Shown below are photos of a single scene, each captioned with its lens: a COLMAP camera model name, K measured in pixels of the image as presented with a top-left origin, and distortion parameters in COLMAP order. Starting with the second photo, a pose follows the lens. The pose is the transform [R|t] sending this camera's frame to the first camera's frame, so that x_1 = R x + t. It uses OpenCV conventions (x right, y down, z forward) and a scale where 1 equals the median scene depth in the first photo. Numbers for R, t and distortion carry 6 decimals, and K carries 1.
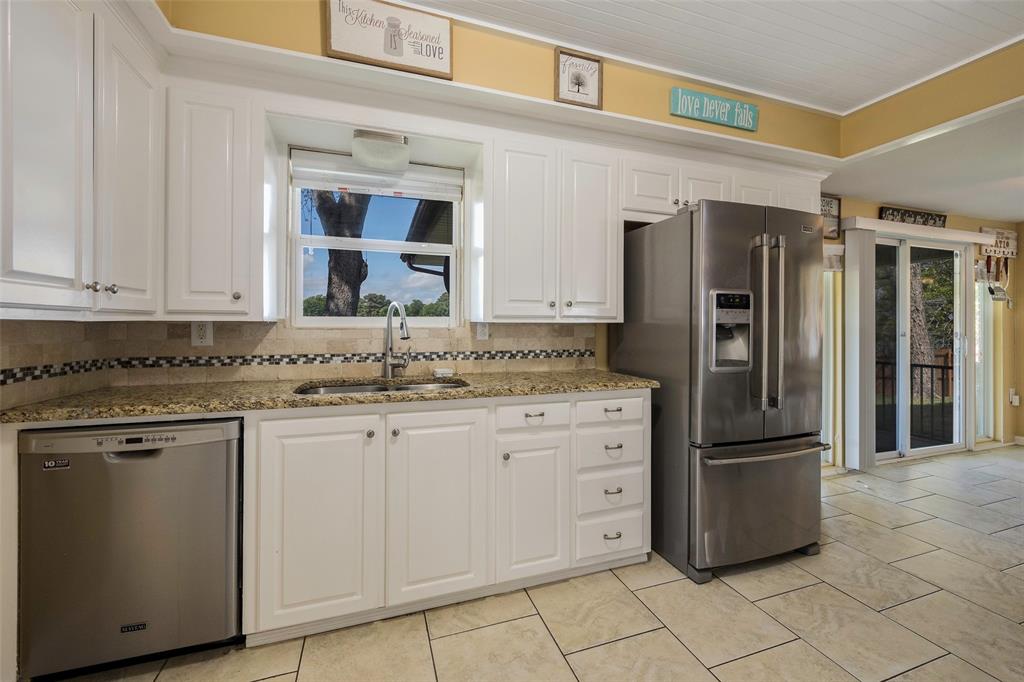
lens RADIAL K [[420.7, 0, 512.1], [0, 420.7, 322.3], [0, 0, 1]] dist [-0.018571, 0.000463]
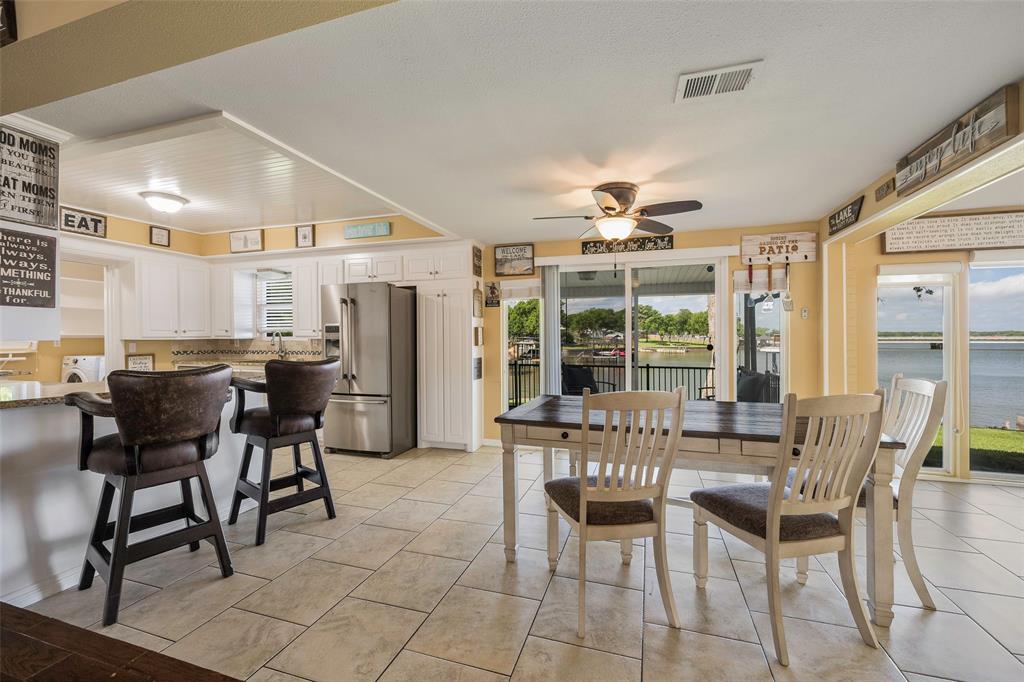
lens RADIAL K [[420.7, 0, 513.2], [0, 420.7, 340.6], [0, 0, 1]] dist [-0.018571, 0.000463]
pose [[0.803198, 0.002479, -0.595707, 2.507596], [0.009572, 0.999809, 0.017067, -0.018978], [0.595635, -0.019411, 0.803021, -0.211276]]
